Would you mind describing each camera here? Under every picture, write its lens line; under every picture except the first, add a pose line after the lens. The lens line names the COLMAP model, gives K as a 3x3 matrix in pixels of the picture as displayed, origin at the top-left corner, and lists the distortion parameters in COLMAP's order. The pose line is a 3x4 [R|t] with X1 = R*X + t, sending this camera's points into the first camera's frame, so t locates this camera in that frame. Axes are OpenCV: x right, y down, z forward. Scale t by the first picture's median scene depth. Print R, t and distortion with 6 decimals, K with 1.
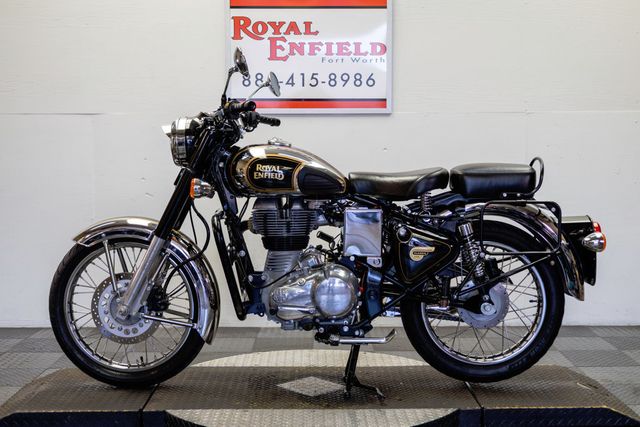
lens RADIAL K [[911.6, 0, 320.0], [0, 911.6, 213.5], [0, 0, 1]] dist [0.023480, 0.037869]
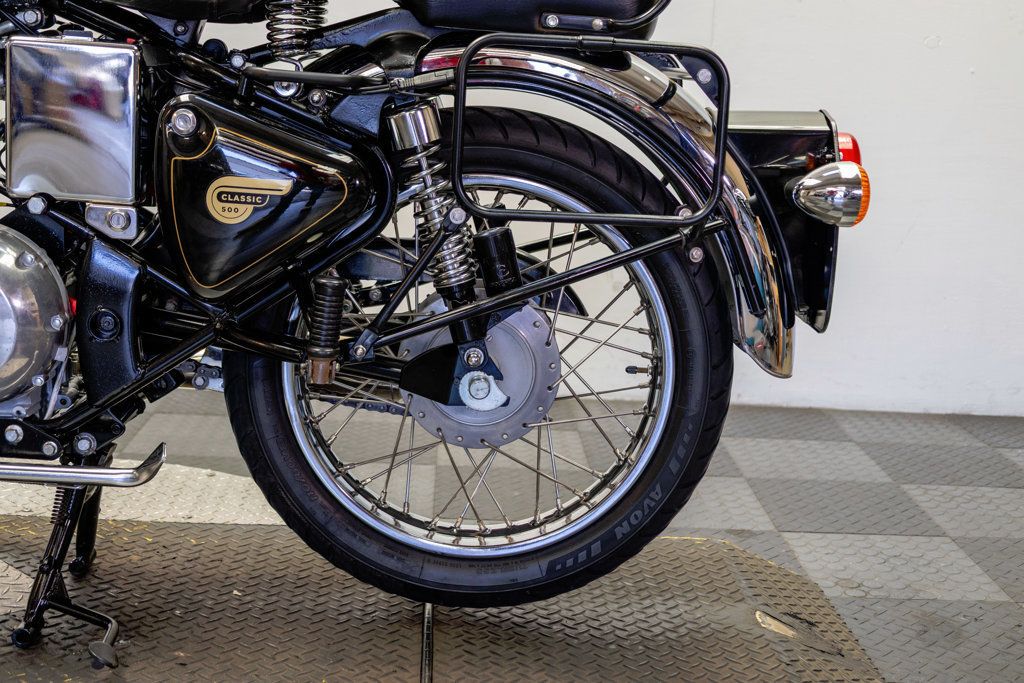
lens RADIAL K [[1458.5, 0, 512.0], [0, 1458.5, 341.5], [0, 0, 1]] dist [0.023480, 0.037869]
pose [[0.997850, 0.049207, 0.043299, 0.167848], [-0.054104, 0.991254, 0.120367, 0.026459], [-0.036998, -0.122451, 0.991785, 0.494289]]
